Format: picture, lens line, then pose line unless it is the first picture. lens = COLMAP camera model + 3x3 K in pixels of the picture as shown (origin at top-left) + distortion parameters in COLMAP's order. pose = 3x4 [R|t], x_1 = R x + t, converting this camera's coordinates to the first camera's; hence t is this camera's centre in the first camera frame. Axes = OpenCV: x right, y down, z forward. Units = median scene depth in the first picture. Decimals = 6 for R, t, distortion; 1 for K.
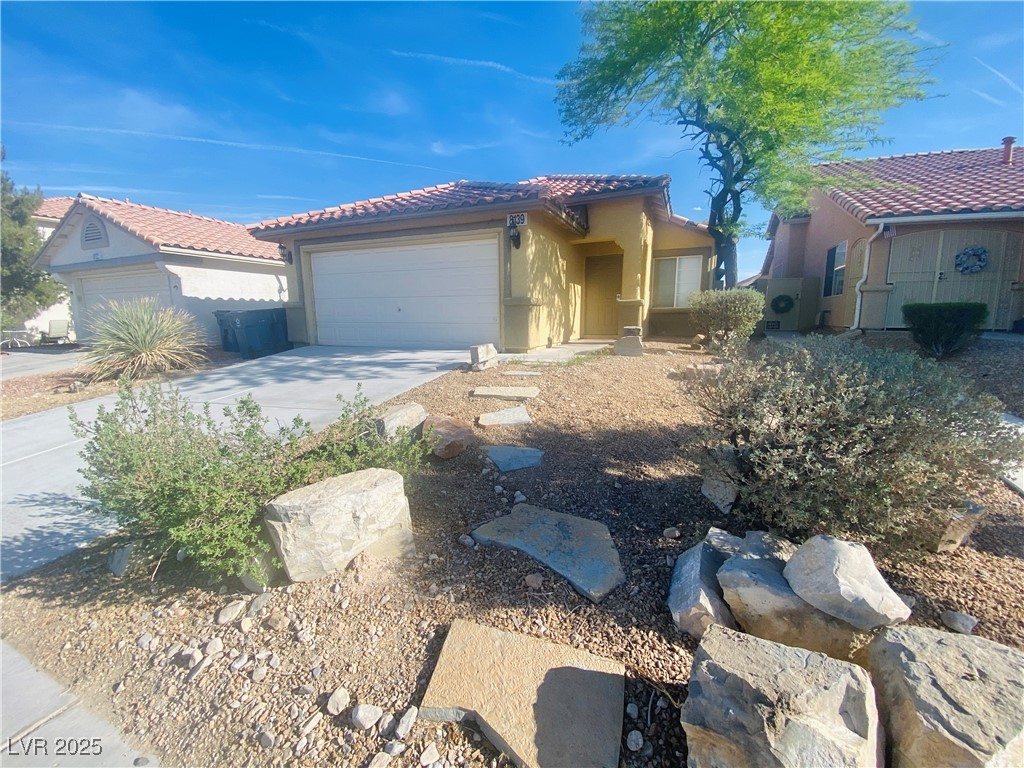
lens RADIAL K [[418.9, 0, 517.4], [0, 418.9, 380.3], [0, 0, 1]] dist [0.008456, -0.010594]
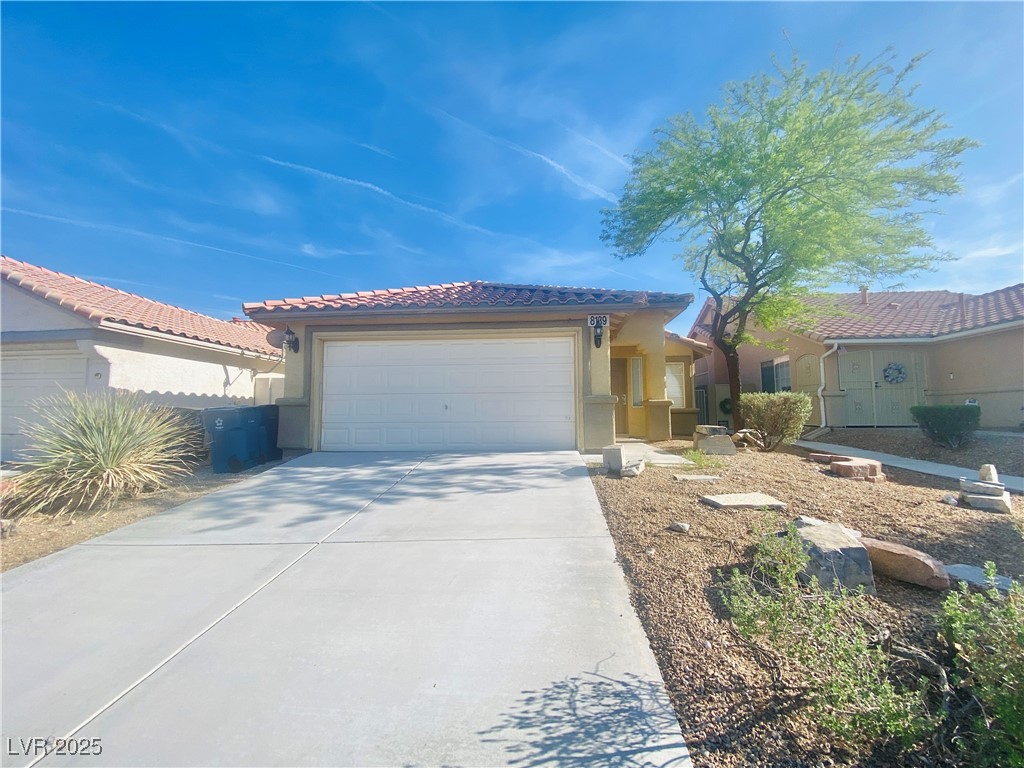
lens RADIAL K [[418.9, 0, 511.7], [0, 418.9, 378.3], [0, 0, 1]] dist [0.008456, -0.010594]
pose [[0.952778, 0.028802, 0.302297, -0.382500], [0.045070, 0.971054, -0.234569, -0.015462], [-0.300303, 0.237116, 0.923901, 0.123713]]
